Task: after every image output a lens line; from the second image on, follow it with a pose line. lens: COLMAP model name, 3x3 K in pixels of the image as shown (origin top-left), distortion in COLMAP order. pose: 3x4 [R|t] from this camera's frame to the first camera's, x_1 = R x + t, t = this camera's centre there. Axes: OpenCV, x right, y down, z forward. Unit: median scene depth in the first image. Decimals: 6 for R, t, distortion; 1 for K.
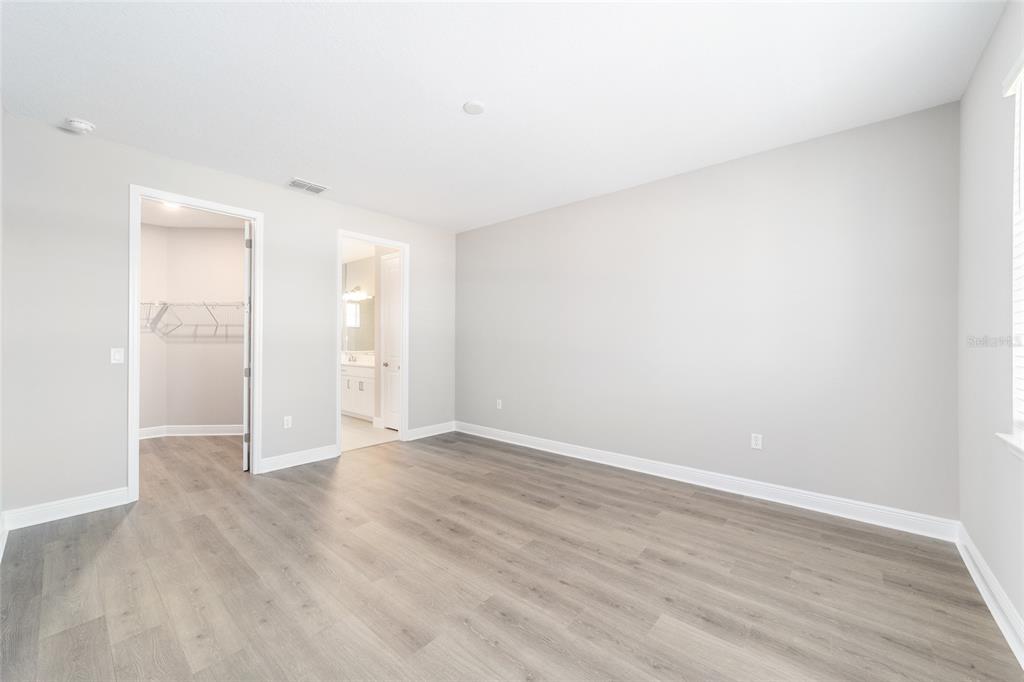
lens RADIAL K [[395.5, 0, 514.5], [0, 395.5, 340.7], [0, 0, 1]] dist [0.000664, 0.000653]
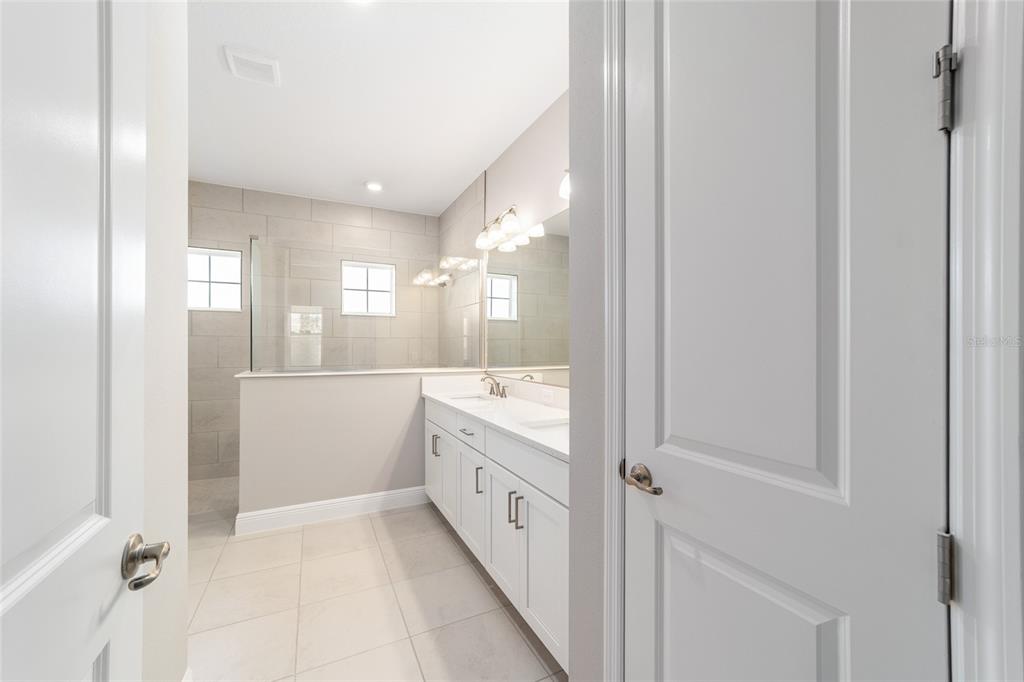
lens RADIAL K [[395.5, 0, 509.4], [0, 395.5, 347.0], [0, 0, 1]] dist [0.000664, 0.000653]
pose [[0.921297, 0.000563, -0.388859, -0.286208], [-0.000915, 0.999999, -0.000720, 0.003169], [0.388859, 0.001019, 0.921297, 0.747370]]
